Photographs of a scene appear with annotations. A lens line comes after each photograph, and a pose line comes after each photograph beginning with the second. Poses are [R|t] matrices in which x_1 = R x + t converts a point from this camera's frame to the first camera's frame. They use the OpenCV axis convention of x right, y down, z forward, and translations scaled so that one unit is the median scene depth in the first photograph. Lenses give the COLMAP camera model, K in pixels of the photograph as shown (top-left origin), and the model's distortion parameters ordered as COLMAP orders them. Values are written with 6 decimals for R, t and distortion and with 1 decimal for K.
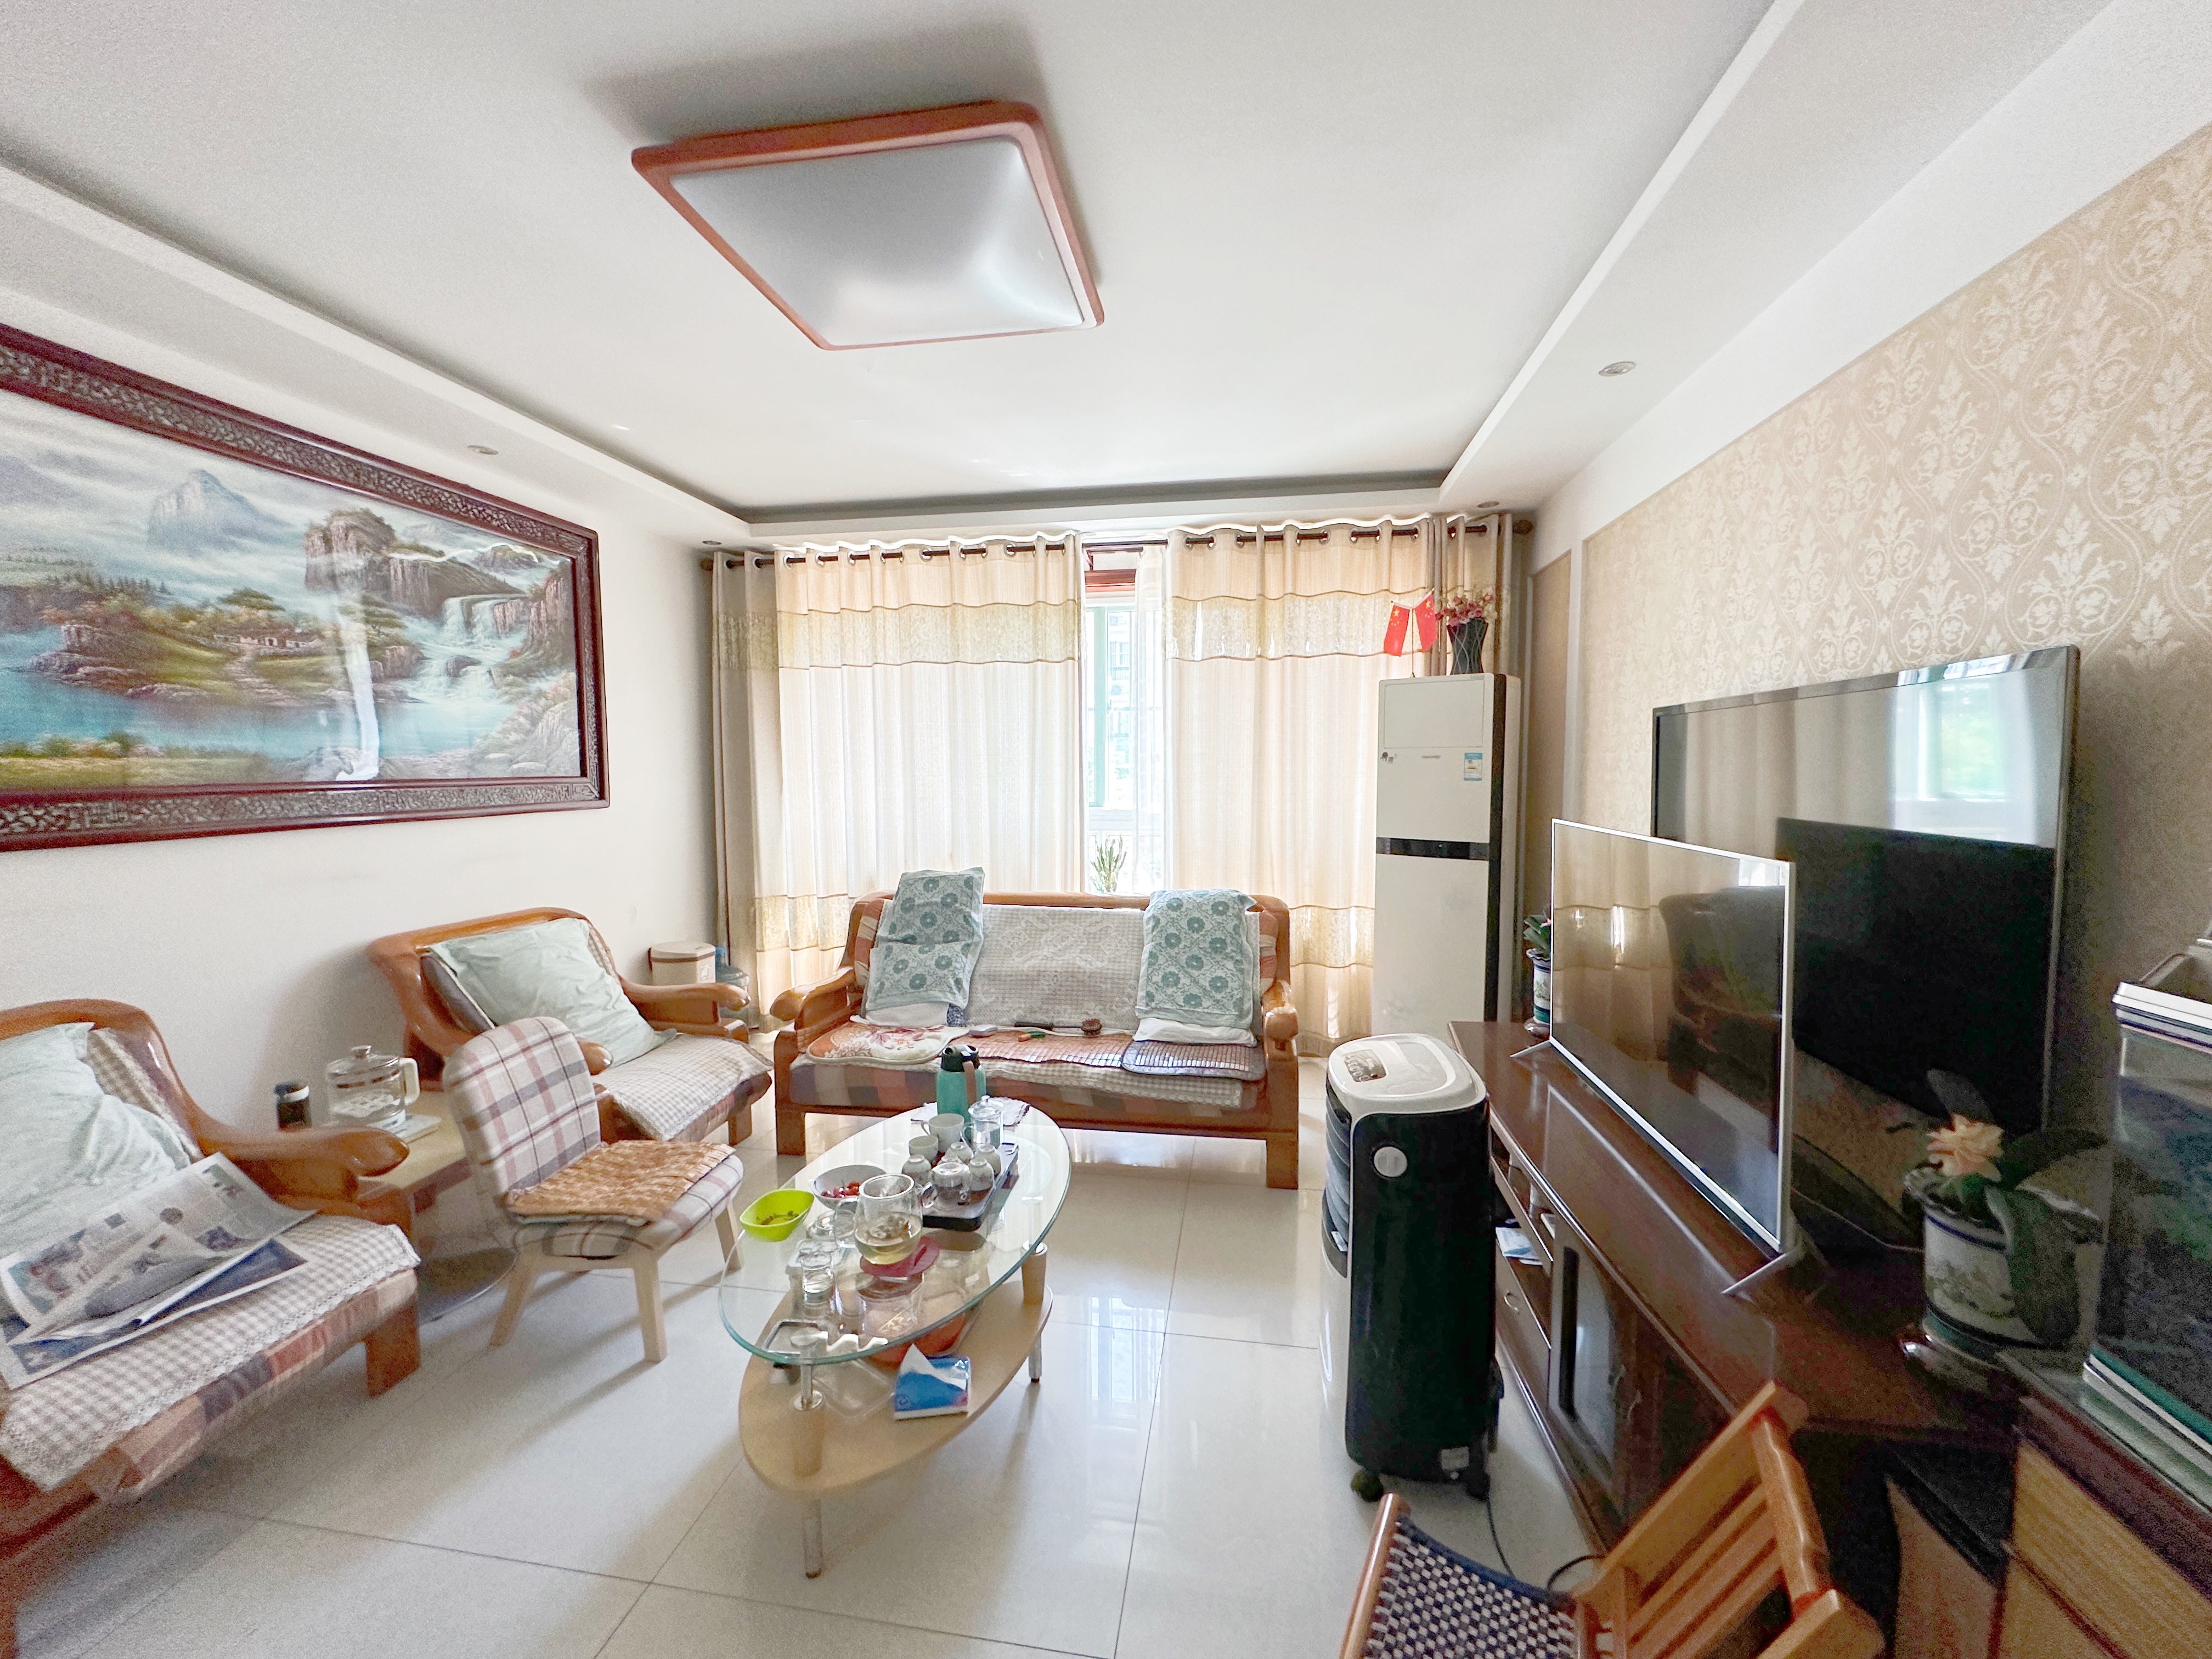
lens RADIAL K [[879.3, 0, 1119.0], [0, 879.3, 841.1], [0, 0, 1]] dist [-0.002625, -0.000754]
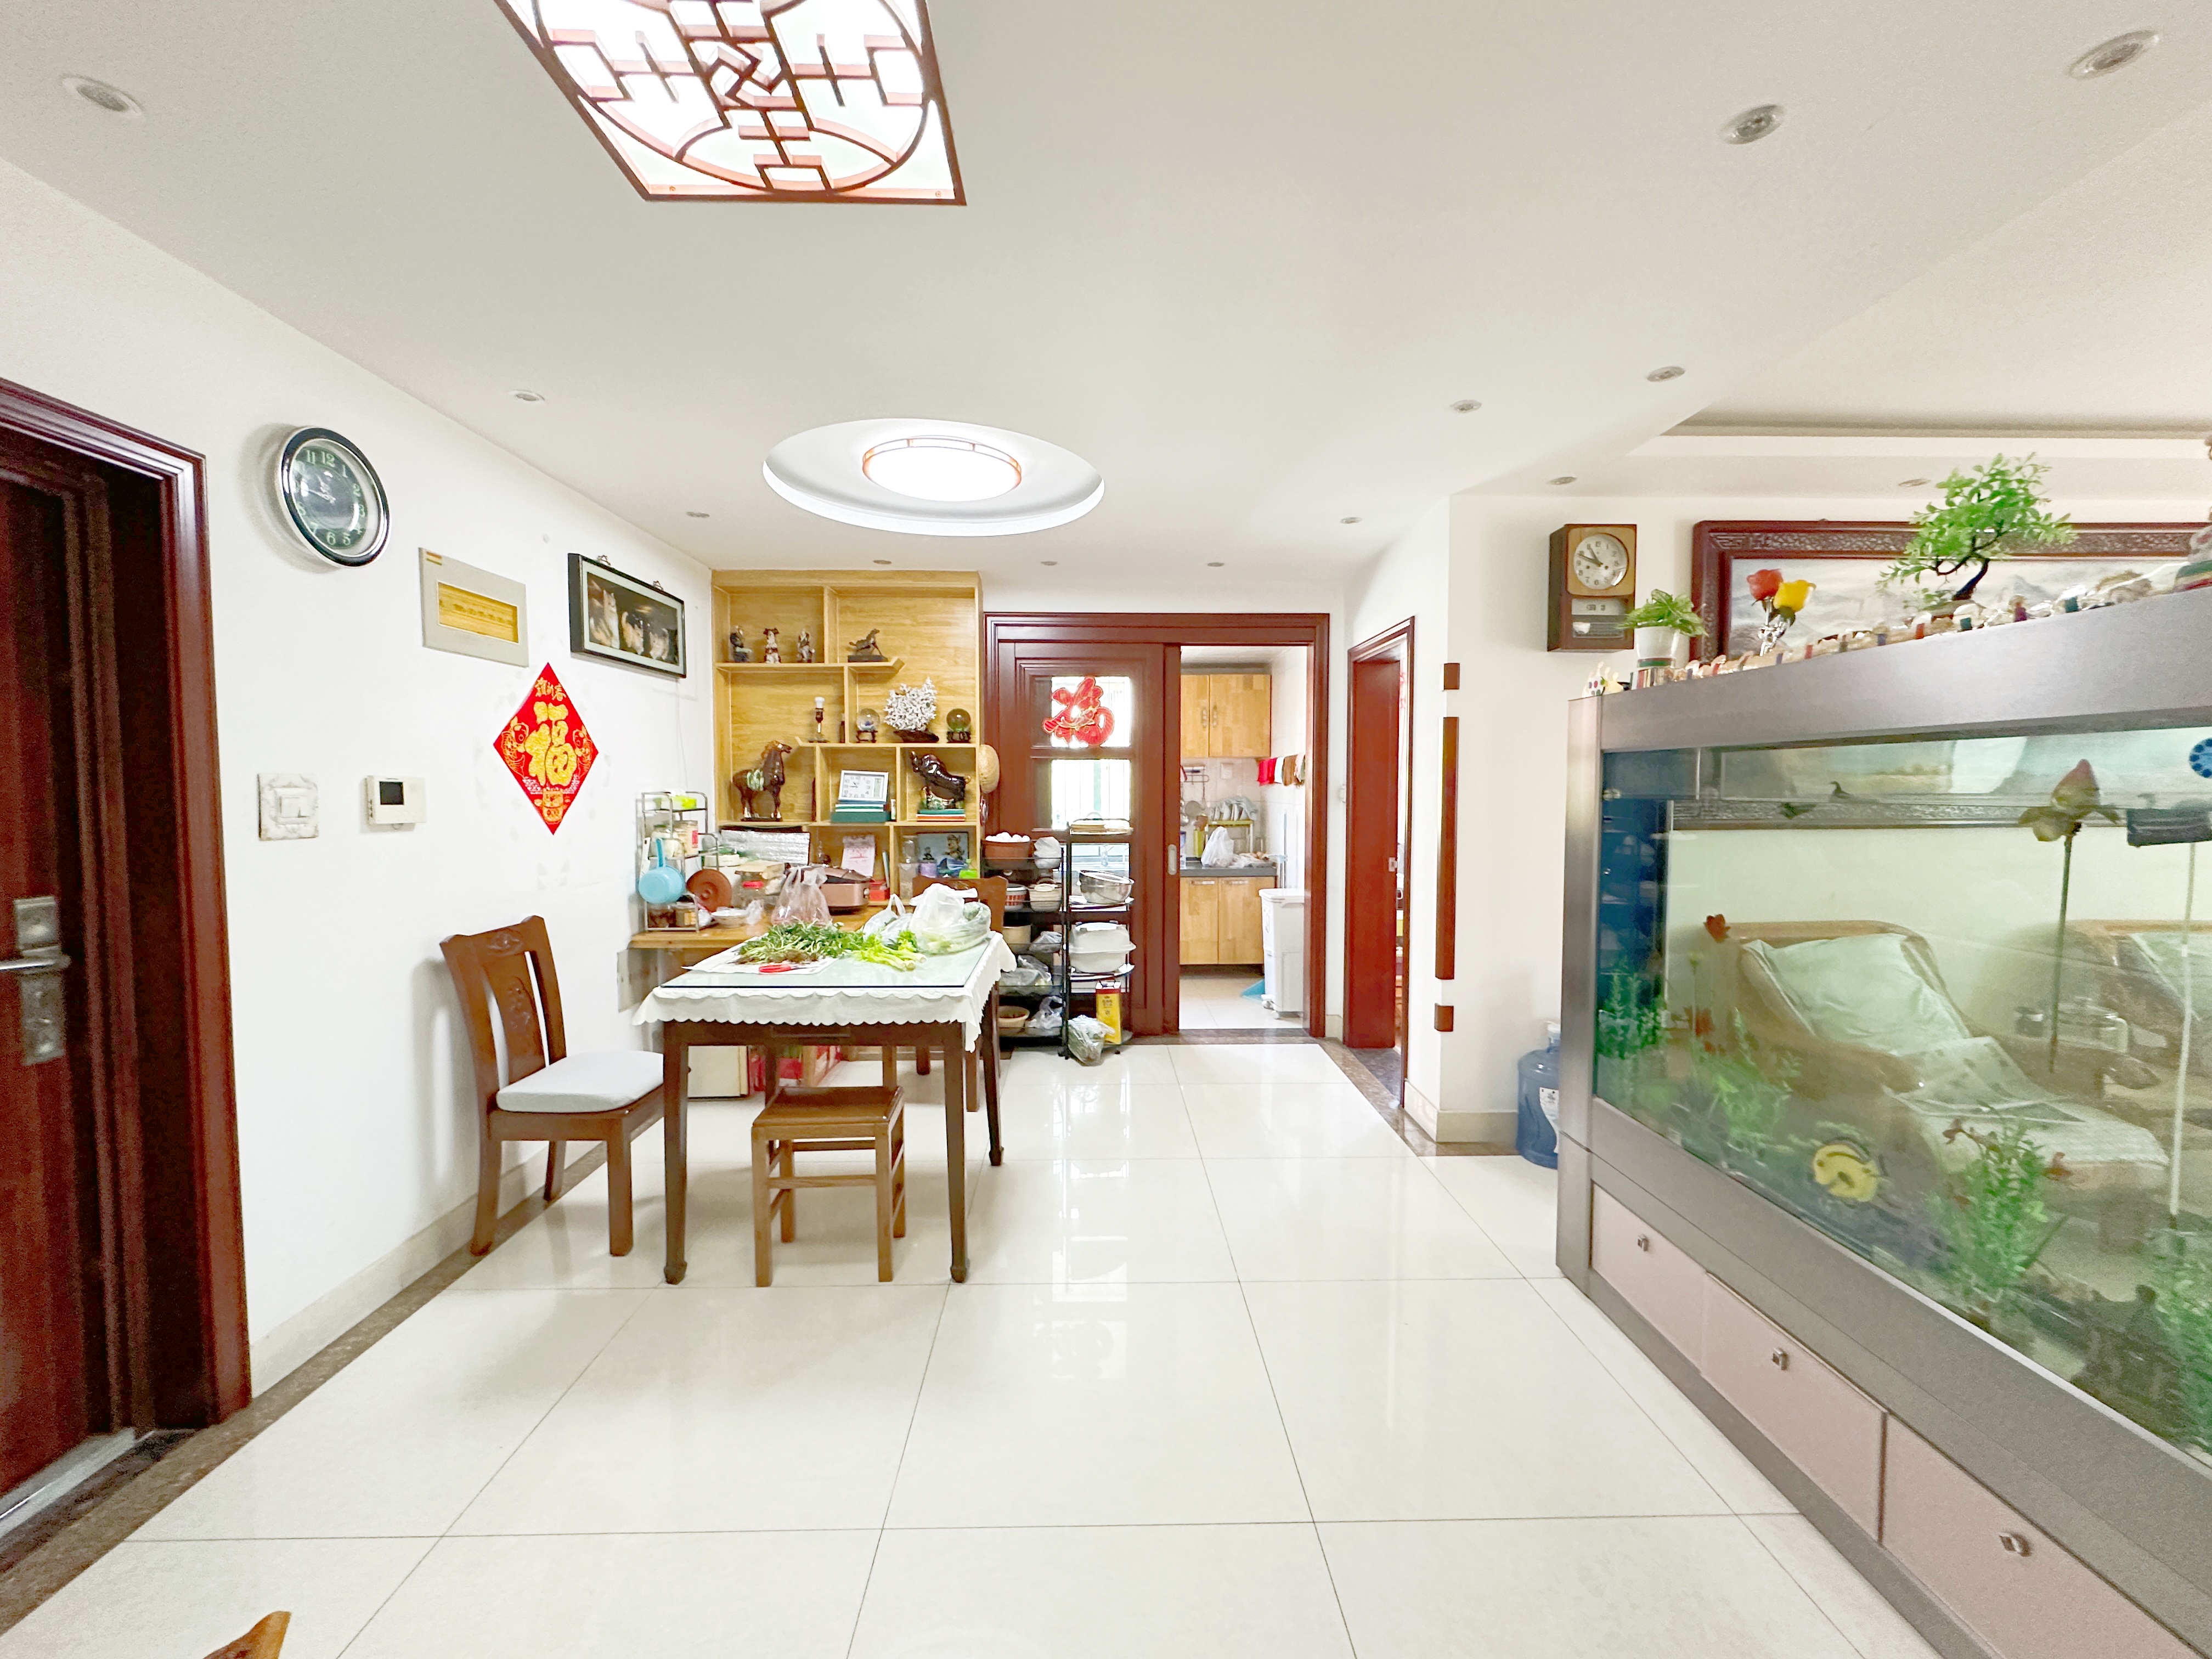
lens RADIAL K [[879.3, 0, 1098.6], [0, 879.3, 843.7], [0, 0, 1]] dist [-0.002625, -0.000754]
pose [[0.164776, 0.068102, -0.983977, 0.175475], [-0.083473, 0.994997, 0.054886, 0.071768], [0.982792, 0.073092, 0.169636, -0.780314]]
